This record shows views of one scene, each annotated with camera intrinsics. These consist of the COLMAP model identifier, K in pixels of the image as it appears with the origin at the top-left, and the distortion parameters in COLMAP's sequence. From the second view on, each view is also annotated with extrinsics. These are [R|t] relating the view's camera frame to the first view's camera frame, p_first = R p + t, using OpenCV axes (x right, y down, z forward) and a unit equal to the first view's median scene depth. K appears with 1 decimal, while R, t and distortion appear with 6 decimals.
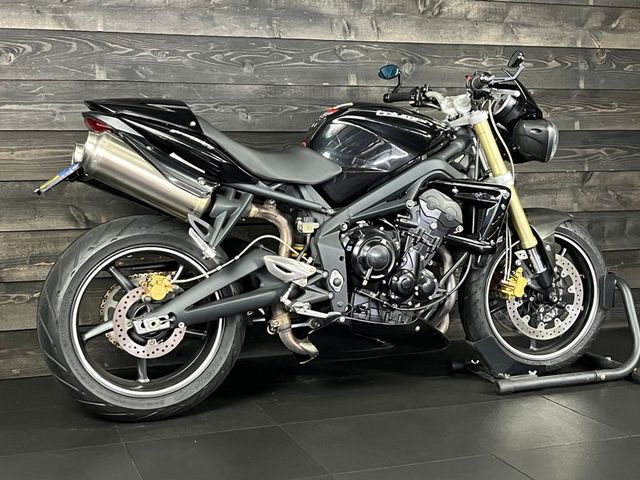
lens RADIAL K [[917.1, 0, 316.9], [0, 917.1, 238.4], [0, 0, 1]] dist [0.051346, 0.000000]
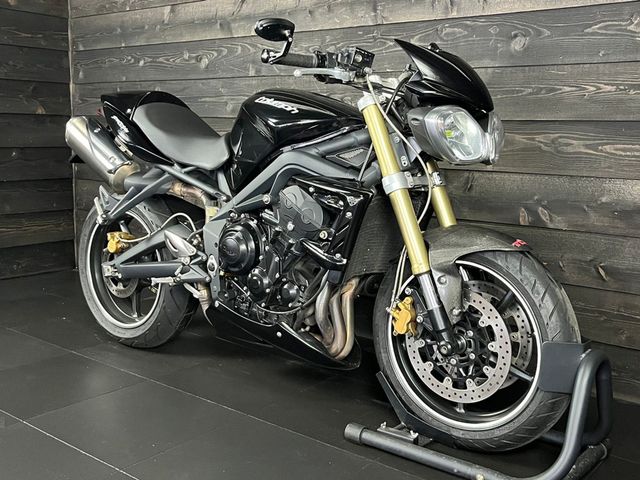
lens RADIAL K [[714.3, 0, 315.4], [0, 714.3, 239.2], [0, 0, 1]] dist [0.020616, 0.000000]
pose [[0.527222, 0.149436, -0.836484, 0.711997], [-0.105619, 0.988305, 0.109989, -0.079232], [0.843138, 0.030360, 0.536840, 0.635364]]
